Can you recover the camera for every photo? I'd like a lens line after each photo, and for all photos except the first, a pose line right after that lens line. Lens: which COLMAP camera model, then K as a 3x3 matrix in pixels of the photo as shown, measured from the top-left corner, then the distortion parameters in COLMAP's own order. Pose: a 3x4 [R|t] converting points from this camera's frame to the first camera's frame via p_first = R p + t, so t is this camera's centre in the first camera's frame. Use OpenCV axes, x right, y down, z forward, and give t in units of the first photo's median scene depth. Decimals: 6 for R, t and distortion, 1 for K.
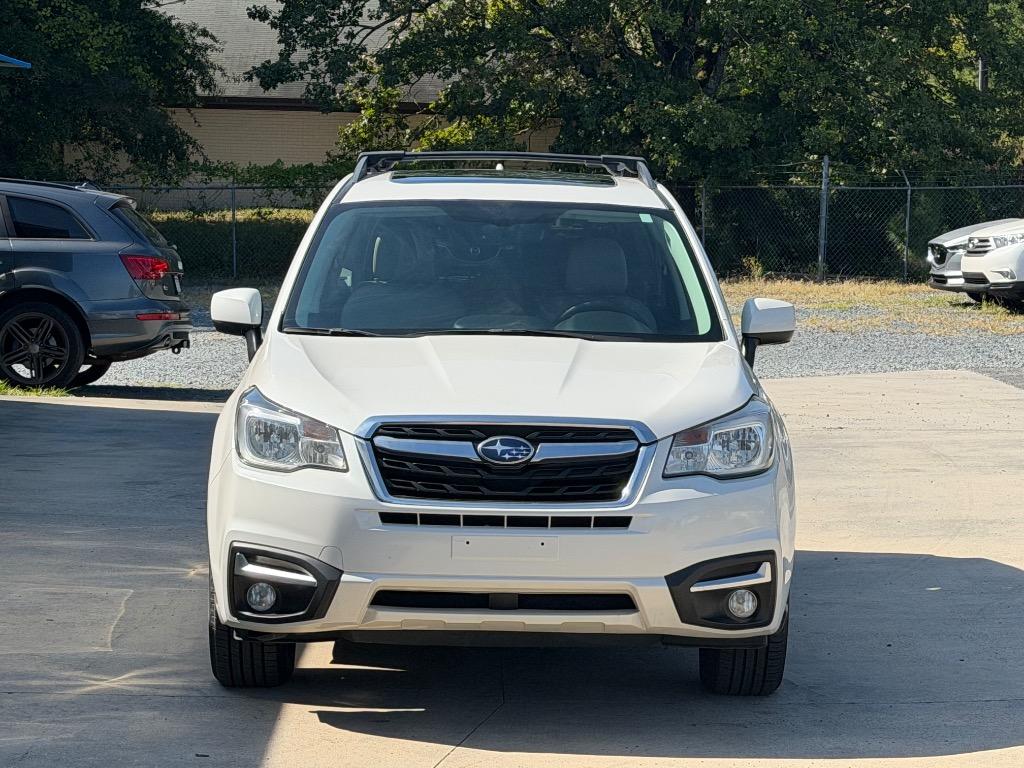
lens RADIAL K [[2480.2, 0, 512.0], [0, 2480.2, 384.0], [0, 0, 1]] dist [0.094250, 0.384228]
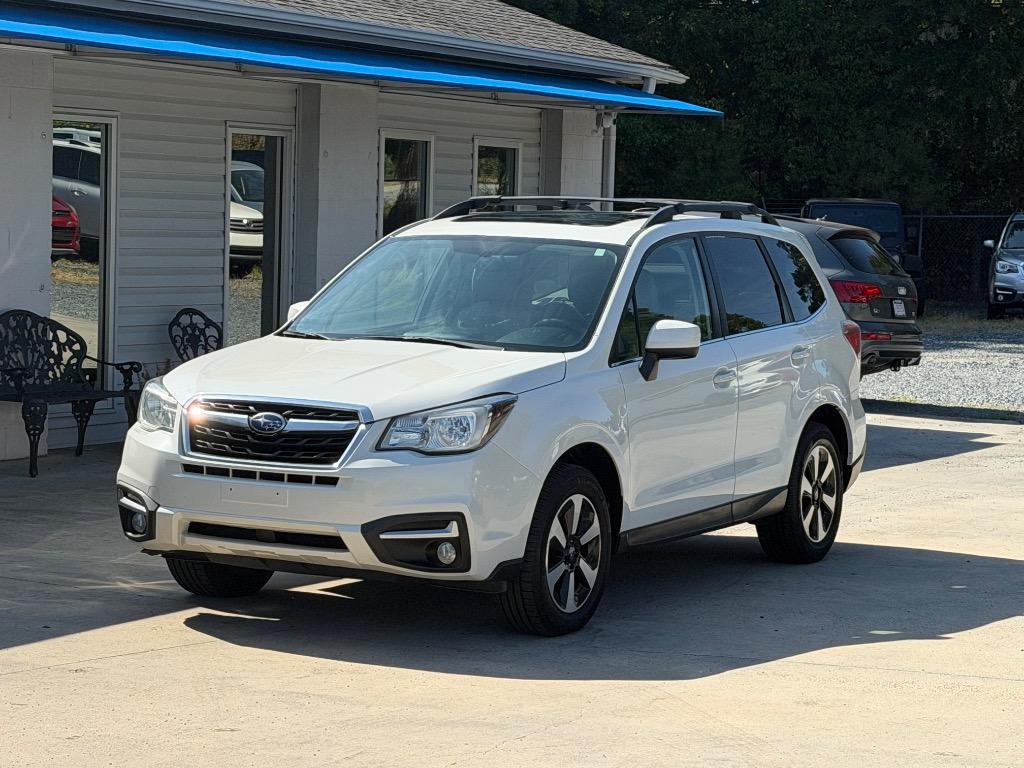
lens RADIAL K [[2480.2, 0, 512.0], [0, 2480.2, 384.0], [0, 0, 1]] dist [0.094250, 0.384228]
pose [[0.858650, 0.036662, -0.511250, 0.785516], [-0.042299, 0.999105, 0.000605, -0.000380], [0.510814, 0.021105, 0.859432, -0.078400]]
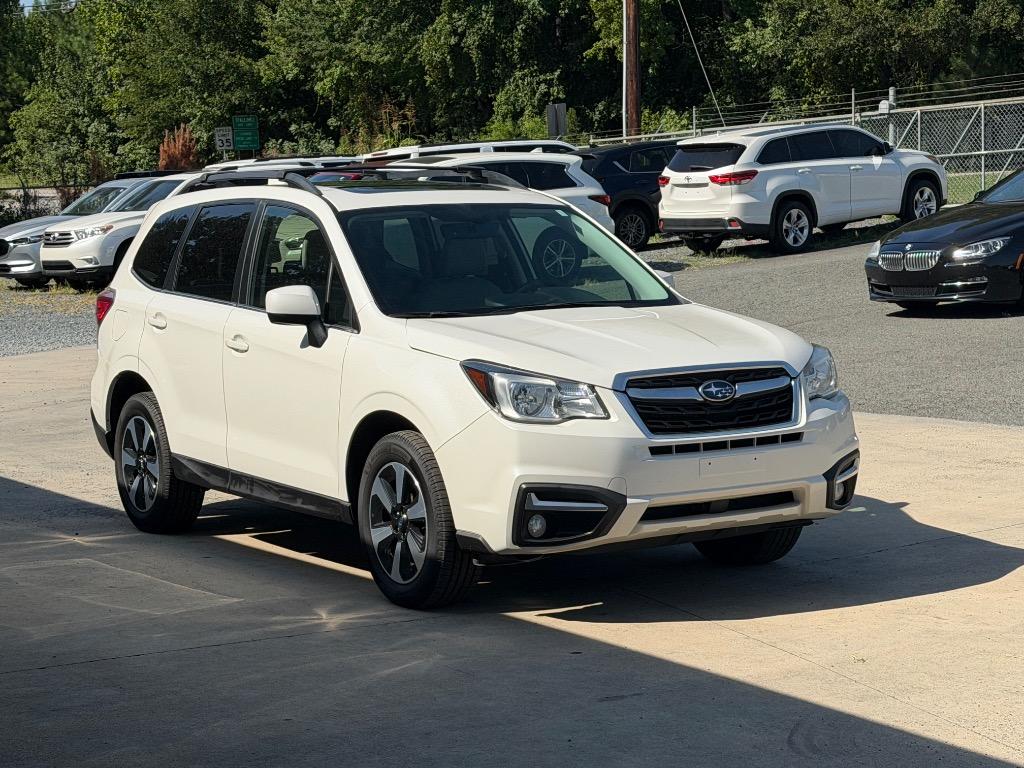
lens RADIAL K [[2038.4, 0, 512.0], [0, 2038.4, 384.0], [0, 0, 1]] dist [0.092972, 0.220667]
pose [[0.863767, -0.081890, 0.497193, -0.624997], [0.073699, 0.996626, 0.036113, -0.023448], [-0.498473, 0.005450, 0.866888, 0.122878]]
